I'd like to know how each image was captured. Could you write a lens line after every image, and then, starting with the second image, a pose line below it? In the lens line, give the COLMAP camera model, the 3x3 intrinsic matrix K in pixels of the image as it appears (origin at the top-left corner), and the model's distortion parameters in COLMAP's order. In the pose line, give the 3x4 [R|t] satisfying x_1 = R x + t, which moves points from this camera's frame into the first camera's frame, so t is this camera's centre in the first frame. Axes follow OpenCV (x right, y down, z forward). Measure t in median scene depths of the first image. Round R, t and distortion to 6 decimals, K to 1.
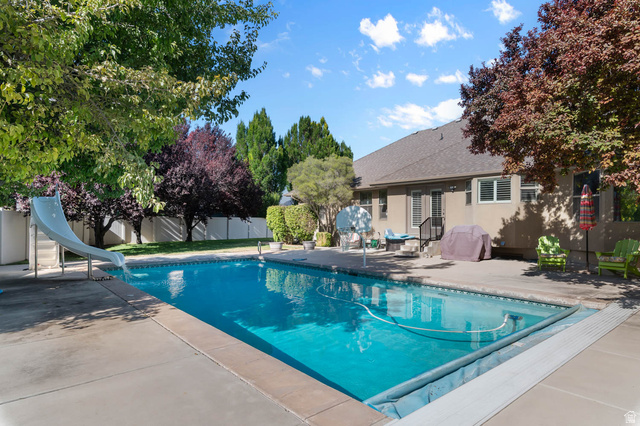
lens RADIAL K [[381.4, 0, 320.0], [0, 381.4, 213.6], [0, 0, 1]] dist [-0.005563, -0.000803]
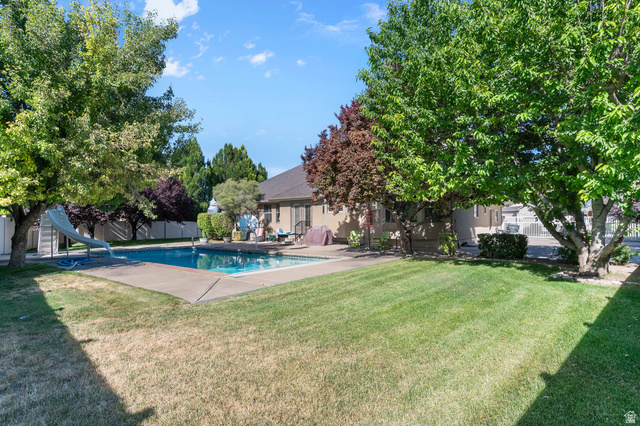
lens RADIAL K [[318.7, 0, 321.1], [0, 318.7, 218.3], [0, 0, 1]] dist [-0.000157, -0.001067]
pose [[0.973144, -0.000305, 0.230198, 0.039784], [0.000066, 0.999999, 0.001049, -0.002683], [-0.230199, -0.001006, 0.973143, -0.297504]]
